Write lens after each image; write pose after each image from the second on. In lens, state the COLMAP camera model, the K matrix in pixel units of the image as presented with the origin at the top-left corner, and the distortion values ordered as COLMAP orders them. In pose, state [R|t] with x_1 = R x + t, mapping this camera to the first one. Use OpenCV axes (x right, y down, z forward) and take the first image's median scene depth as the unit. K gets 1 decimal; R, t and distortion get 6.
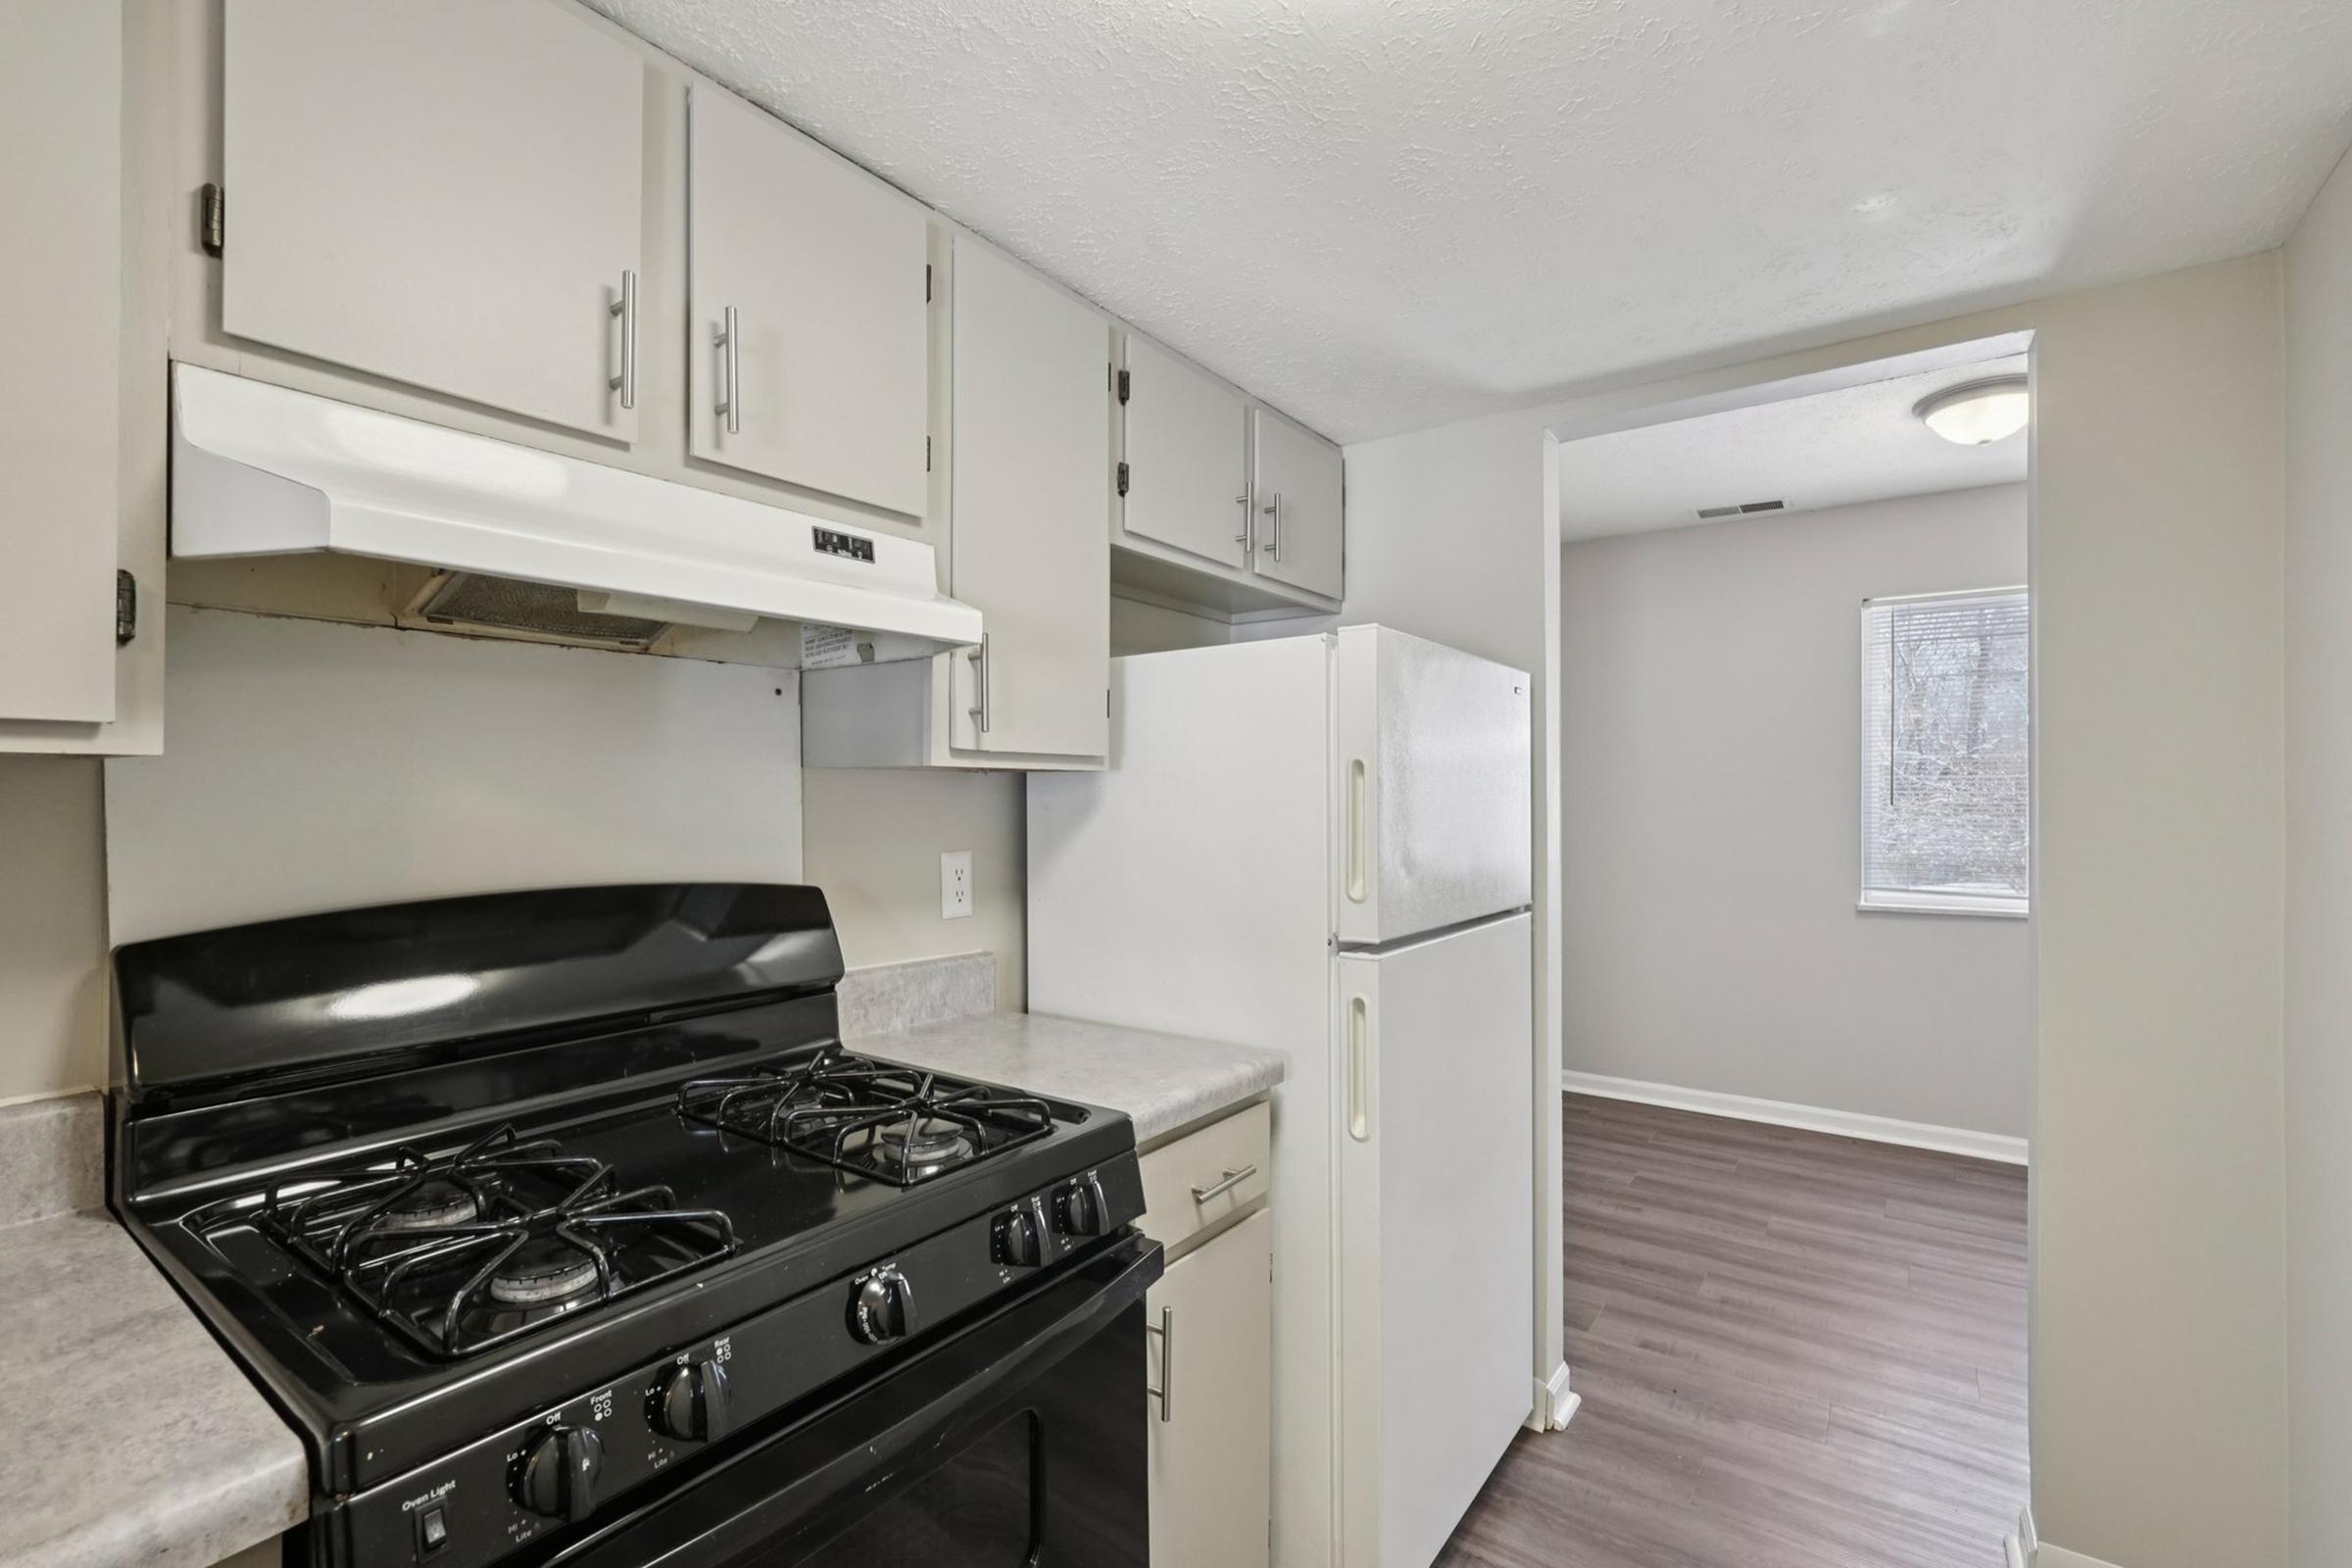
lens RADIAL K [[1030.8, 0, 1173.7], [0, 1030.8, 792.3], [0, 0, 1]] dist [-0.016802, 0.010859]
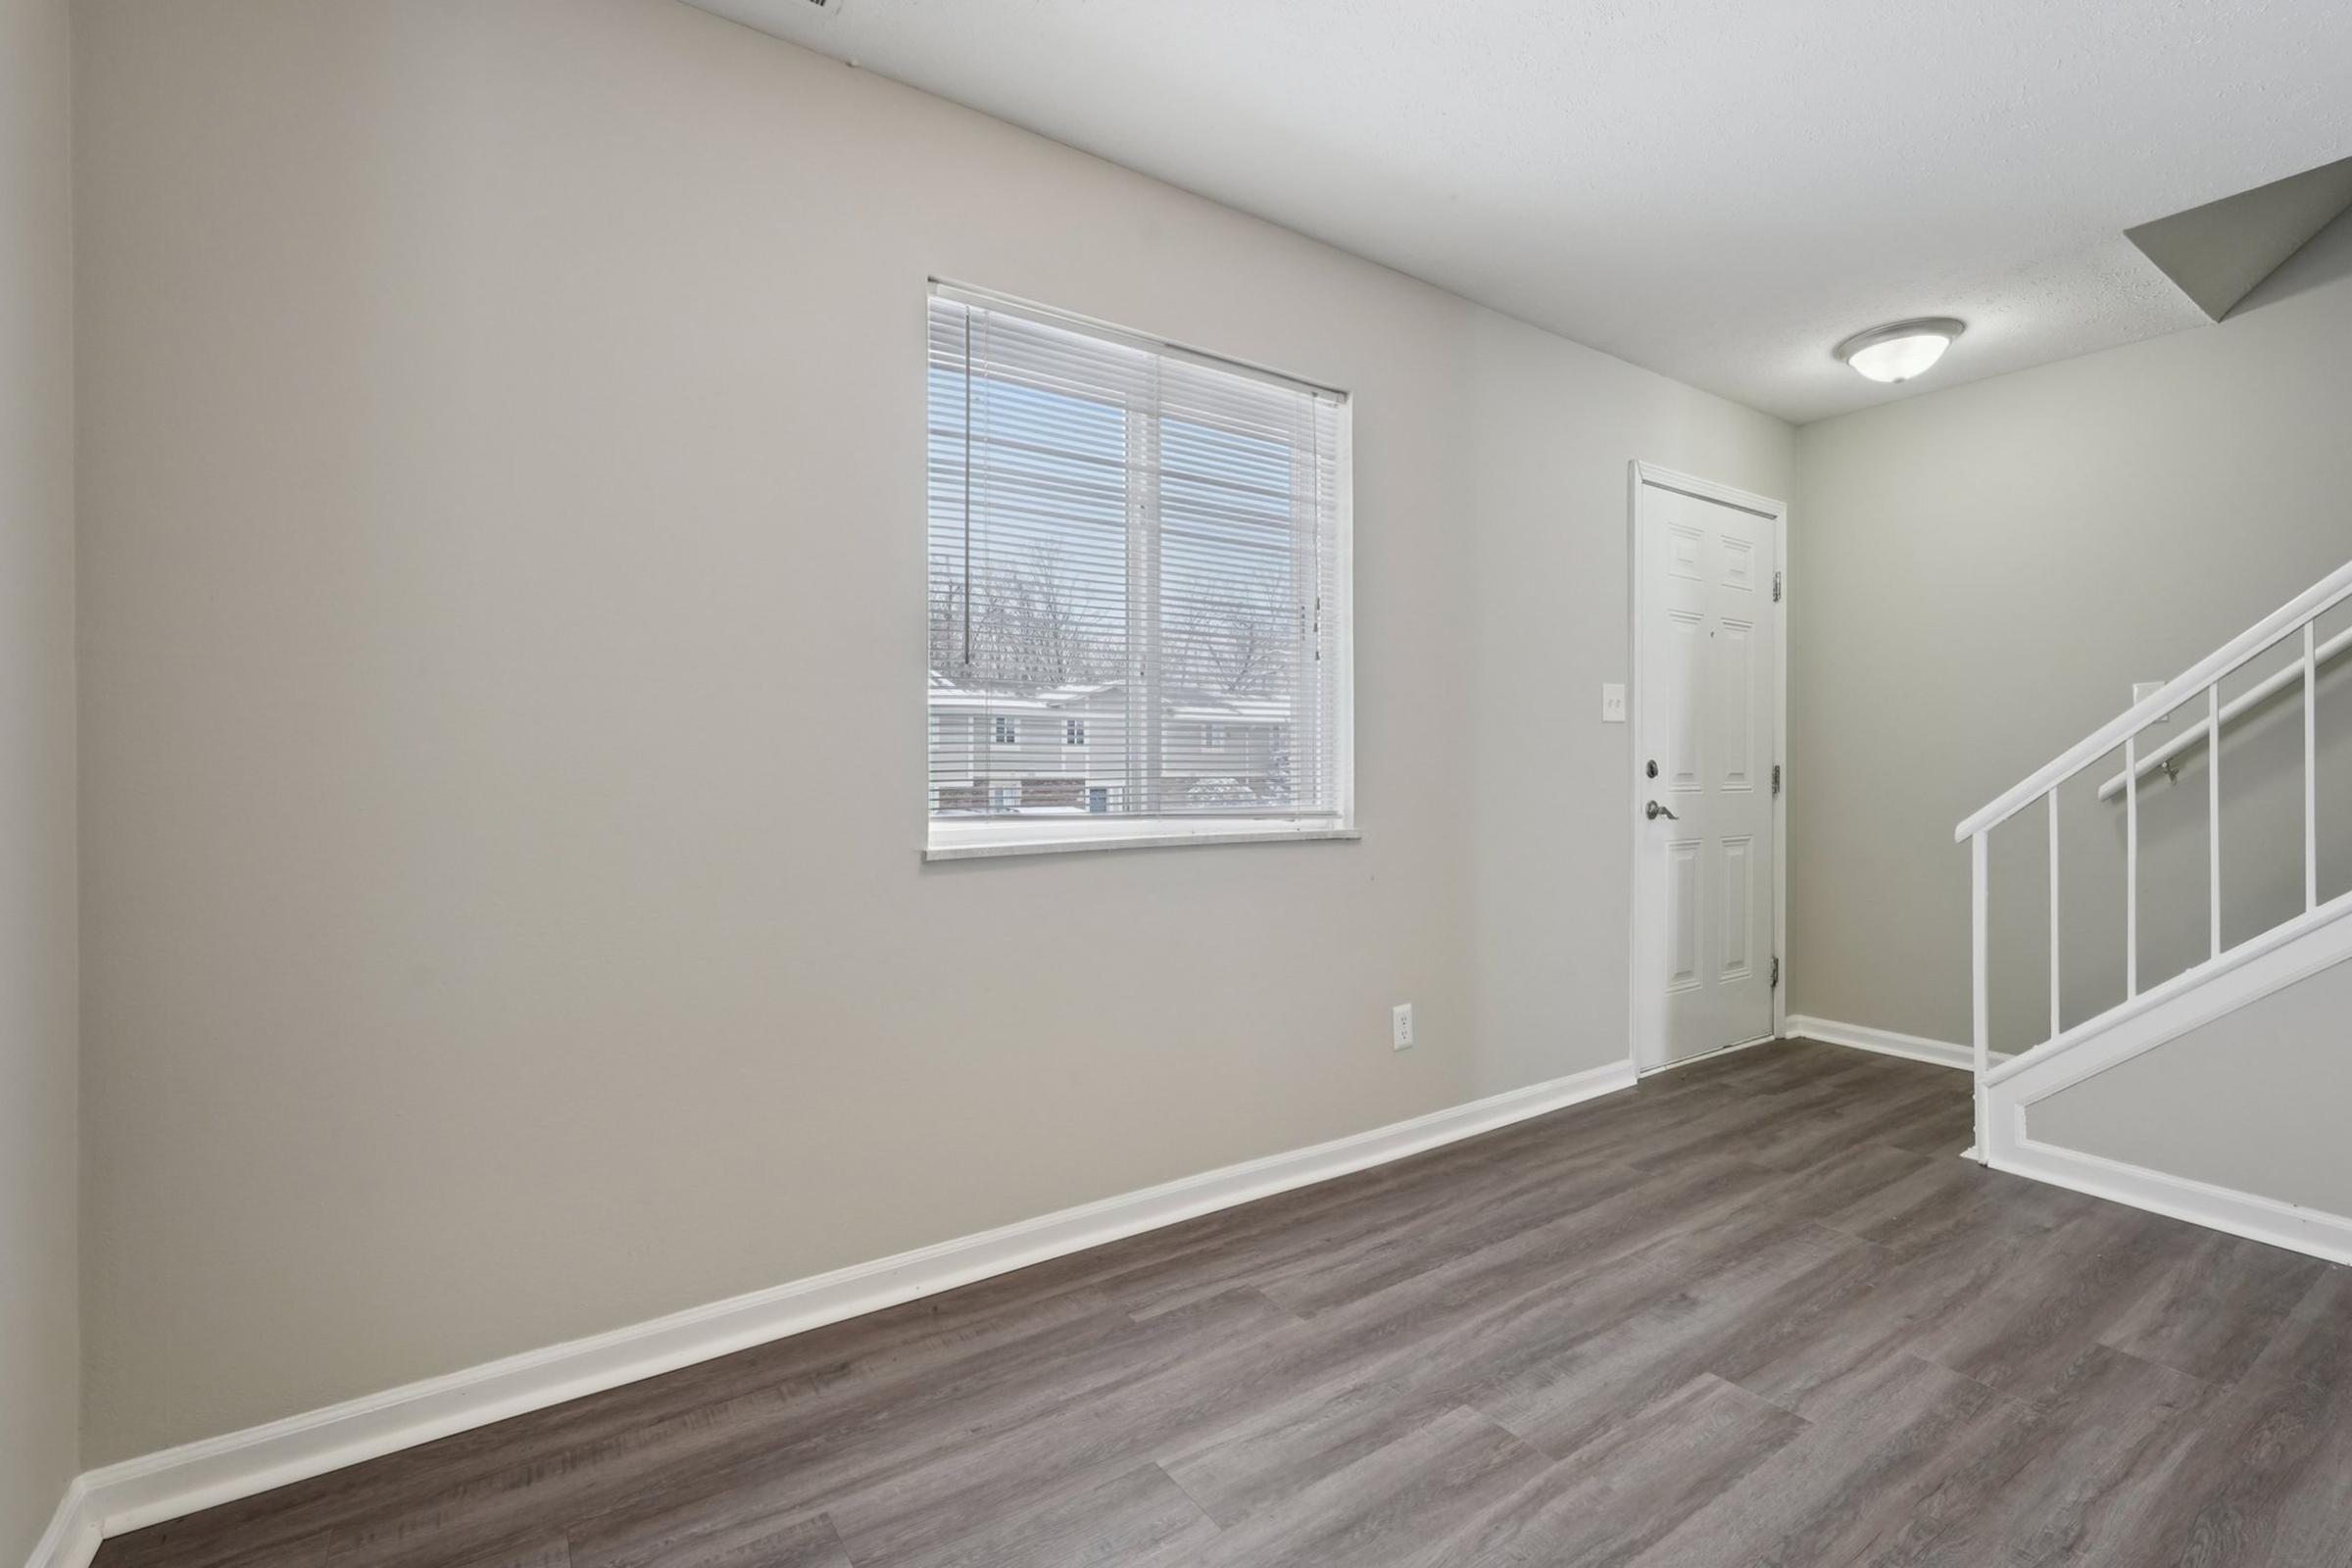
lens RADIAL K [[1039.4, 0, 1175.5], [0, 1039.4, 772.7], [0, 0, 1]] dist [-0.015629, 0.006128]
pose [[0.340101, -0.006171, 0.940369, 0.578265], [-0.003733, 0.999962, 0.007912, 0.178411], [-0.940381, -0.006201, 0.340065, 1.884208]]
